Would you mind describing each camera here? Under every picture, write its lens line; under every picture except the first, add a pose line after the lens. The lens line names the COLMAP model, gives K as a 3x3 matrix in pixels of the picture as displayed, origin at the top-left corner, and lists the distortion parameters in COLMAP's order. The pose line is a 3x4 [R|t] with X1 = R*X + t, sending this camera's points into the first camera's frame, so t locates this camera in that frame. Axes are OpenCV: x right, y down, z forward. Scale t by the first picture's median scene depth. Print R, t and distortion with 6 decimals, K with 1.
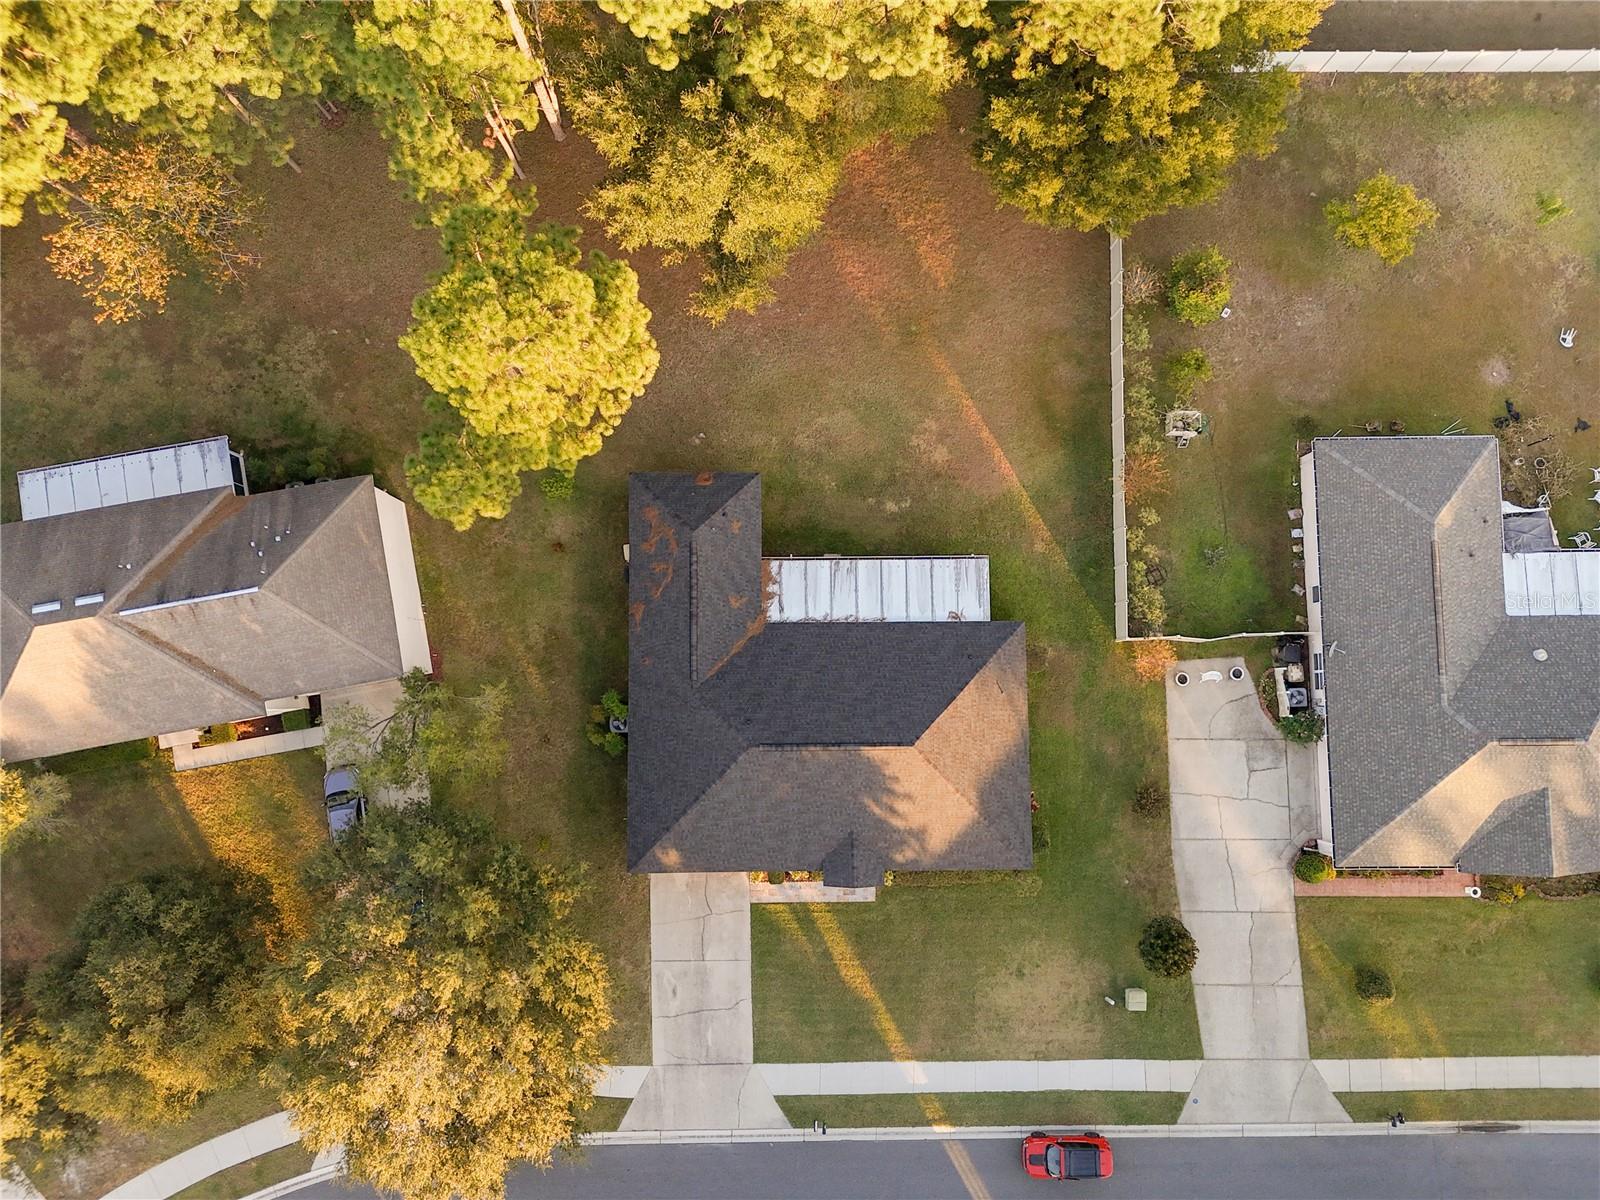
lens RADIAL K [[1178.2, 0, 807.6], [0, 1178.2, 605.7], [0, 0, 1]] dist [0.076703, -0.078640]
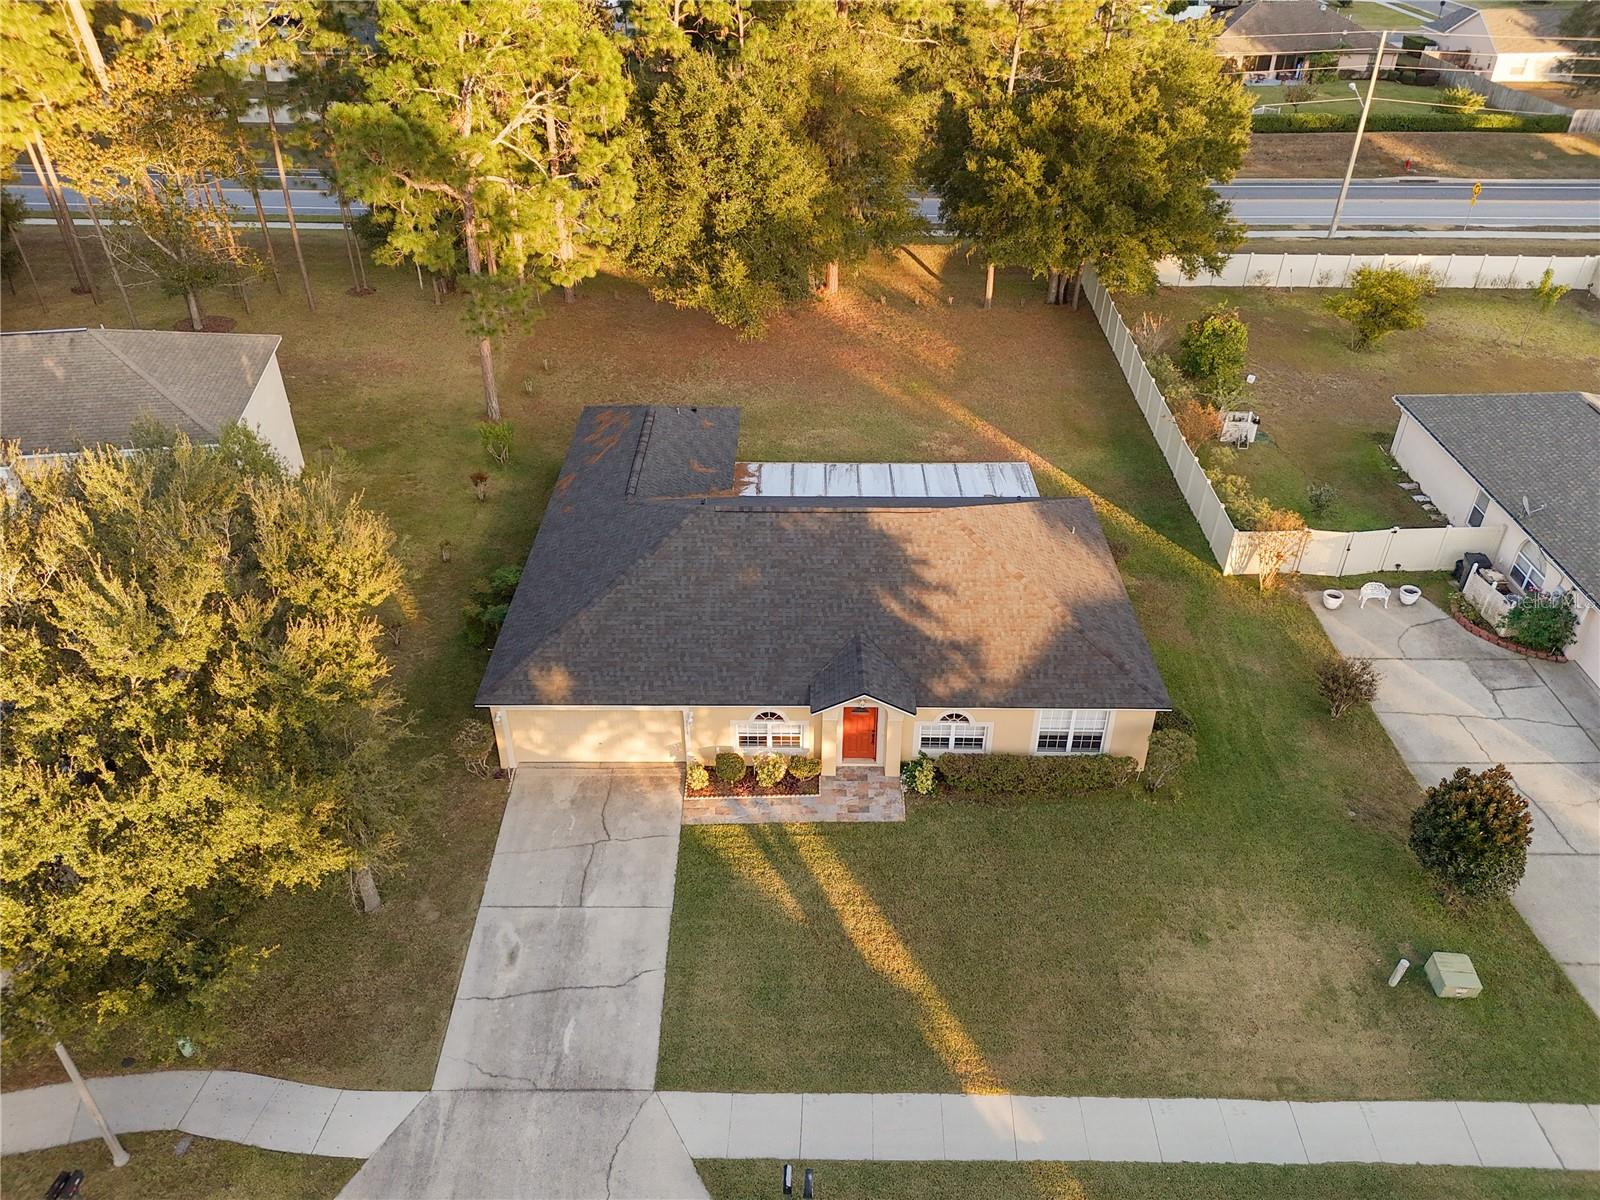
lens RADIAL K [[1178.2, 0, 807.6], [0, 1178.2, 605.7], [0, 0, 1]] dist [0.076703, -0.078640]
pose [[0.999880, -0.001500, -0.015402, 0.019883], [-0.010975, 0.632916, -0.774143, 0.617790], [0.010910, 0.774219, 0.632824, 0.570724]]
